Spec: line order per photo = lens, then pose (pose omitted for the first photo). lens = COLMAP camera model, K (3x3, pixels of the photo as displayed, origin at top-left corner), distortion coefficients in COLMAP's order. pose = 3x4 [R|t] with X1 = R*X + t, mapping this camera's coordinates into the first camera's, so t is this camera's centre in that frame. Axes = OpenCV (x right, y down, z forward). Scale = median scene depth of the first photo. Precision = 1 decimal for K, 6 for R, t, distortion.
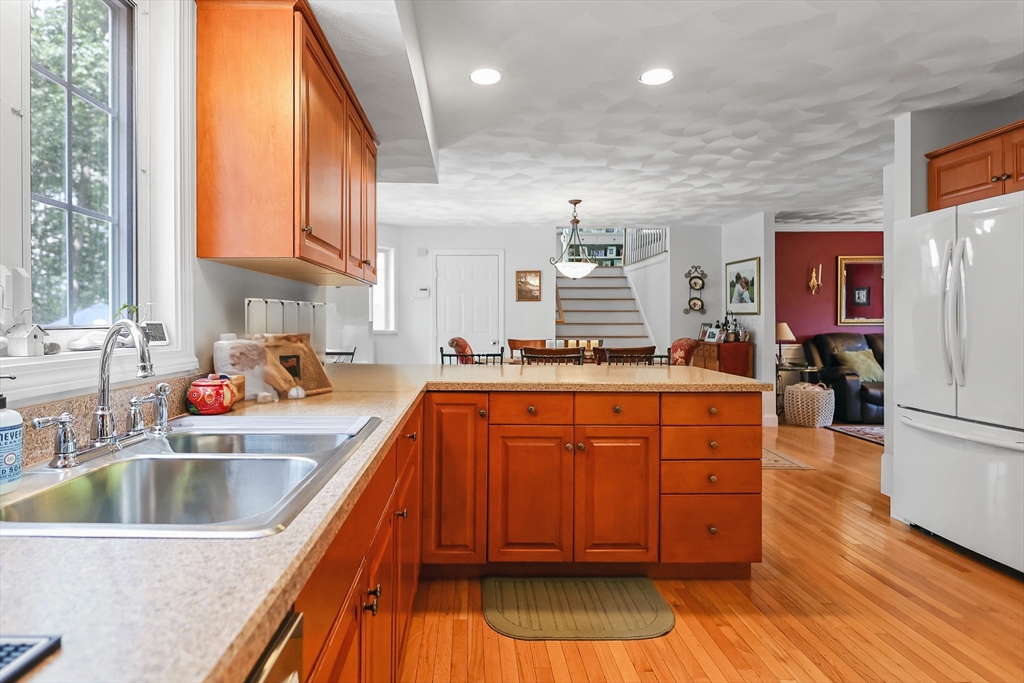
lens RADIAL K [[554.8, 0, 466.1], [0, 554.8, 321.8], [0, 0, 1]] dist [0.000895, -0.000208]
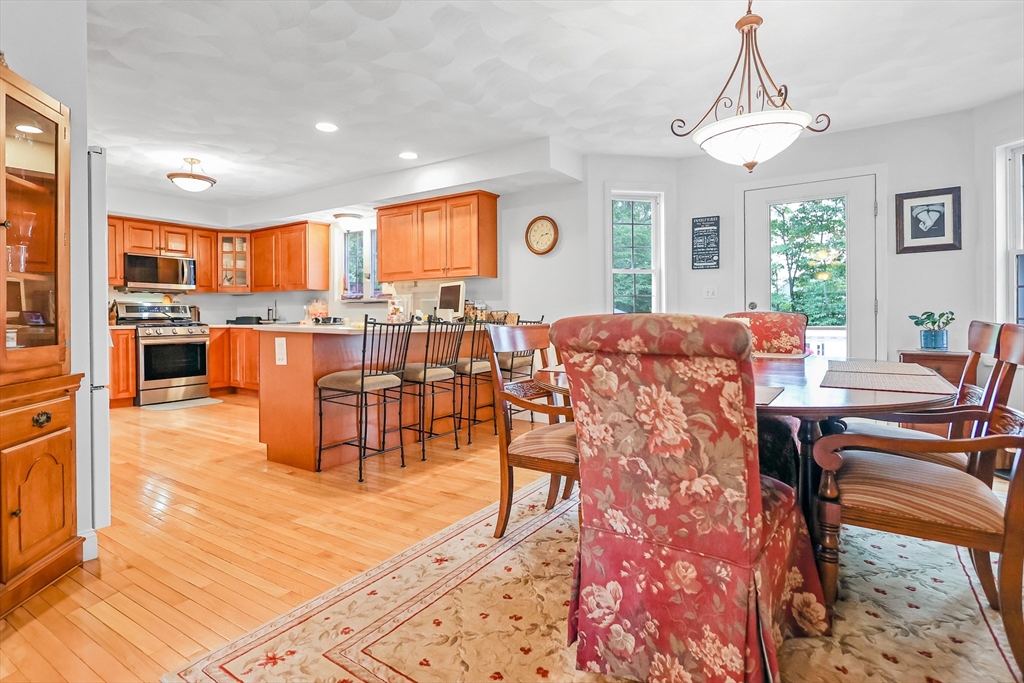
lens RADIAL K [[524.7, 0, 502.4], [0, 524.7, 318.1], [0, 0, 1]] dist [-0.000109, 0.000335]
pose [[-0.555913, 0.006234, -0.831217, 0.814876], [0.002794, 0.999980, 0.005632, 0.039280], [0.831236, 0.000808, -0.555919, 1.411301]]
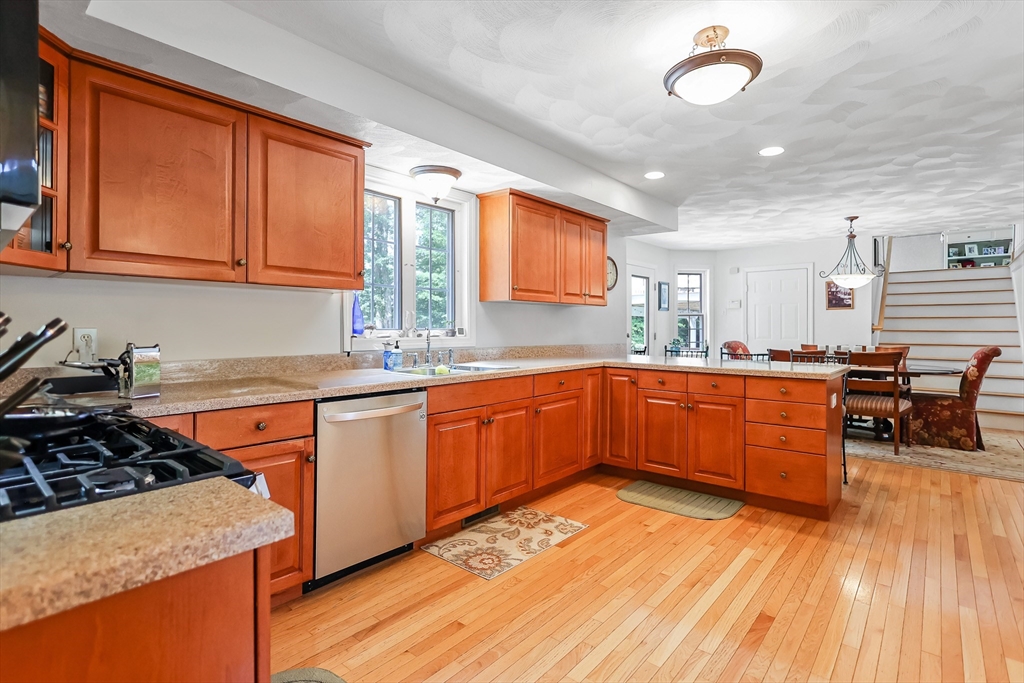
lens RADIAL K [[504.9, 0, 509.9], [0, 504.9, 326.6], [0, 0, 1]] dist [-0.001523, -0.000077]
pose [[0.767367, 0.000391, -0.641208, 0.427068], [-0.002621, 0.999993, -0.002527, 0.000618], [0.641203, 0.003620, 0.767363, -0.254391]]
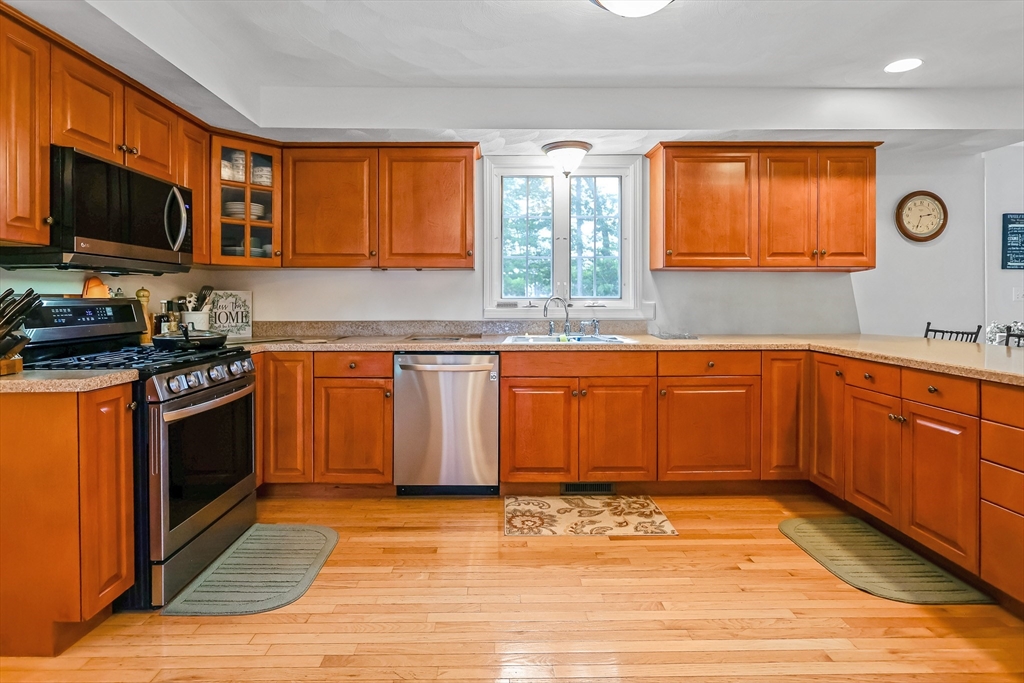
lens RADIAL K [[525.0, 0, 507.5], [0, 525.0, 301.5], [0, 0, 1]] dist [-0.002426, 0.000097]
pose [[0.025940, 0.005456, -0.999649, 0.665981], [0.000188, 0.999985, 0.005462, 0.001522], [0.999663, -0.000330, 0.025938, 0.145305]]
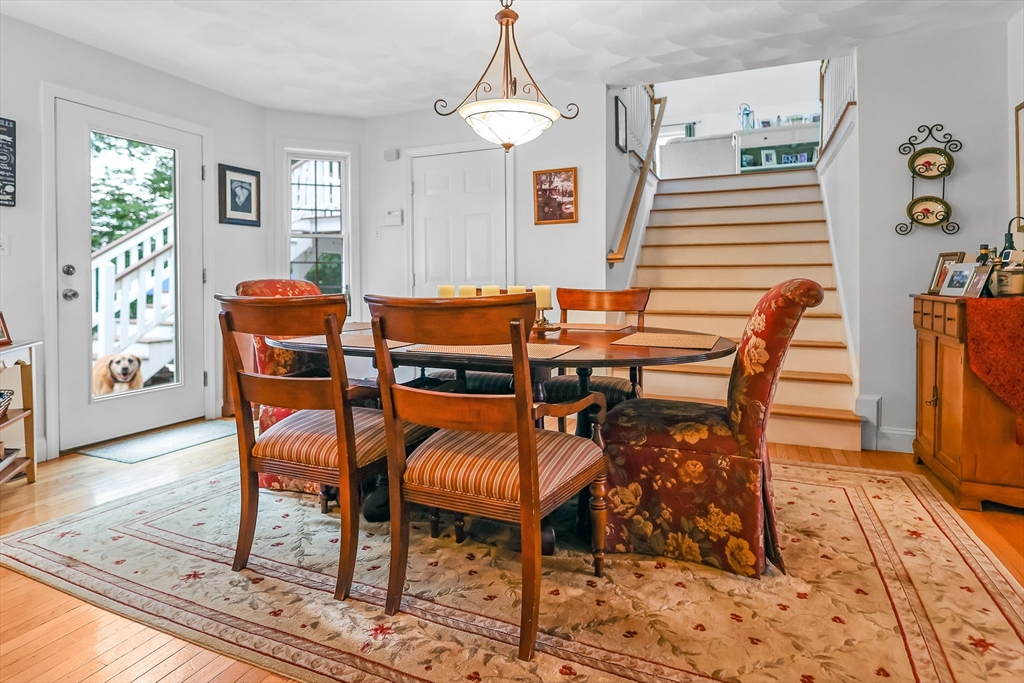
lens RADIAL K [[546.5, 0, 487.7], [0, 546.5, 283.8], [0, 0, 1]] dist [0.001204, 0.000253]
pose [[0.904600, -0.004006, -0.426243, 0.492831], [0.003056, 0.999991, -0.002913, 0.044077], [0.426251, 0.001332, 0.904604, 0.804384]]
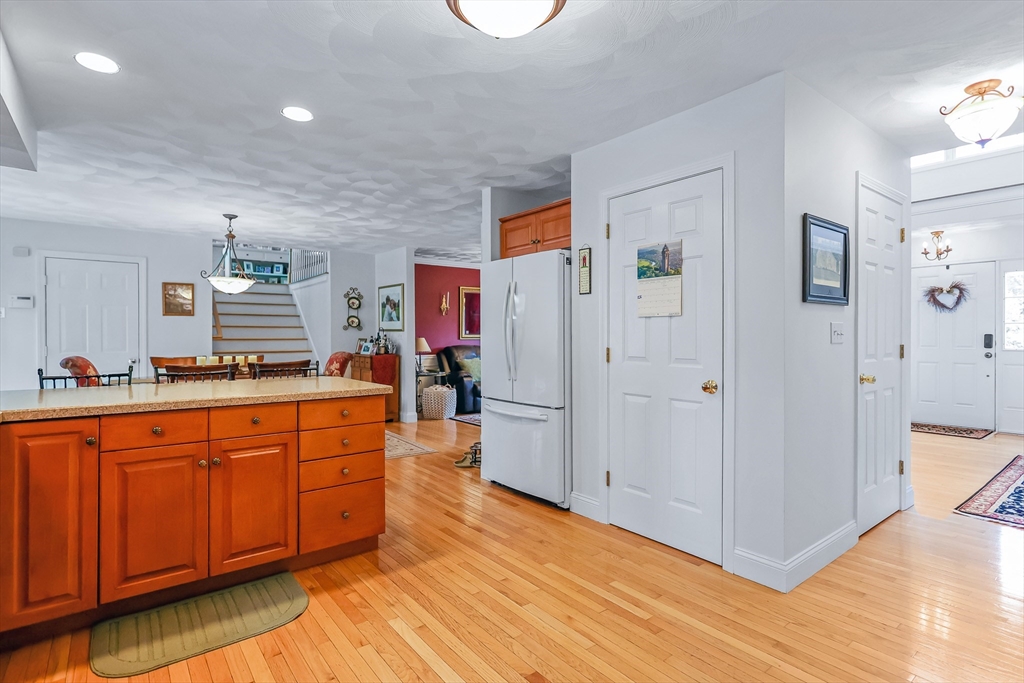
lens RADIAL K [[512.2, 0, 511.4], [0, 512.2, 338.7], [0, 0, 1]] dist [-0.002040, 0.000197]
pose [[0.784066, -0.005097, 0.620657, 0.029328], [0.003192, 0.999986, 0.004179, -0.000218], [-0.620669, -0.001296, 0.784071, -0.037009]]
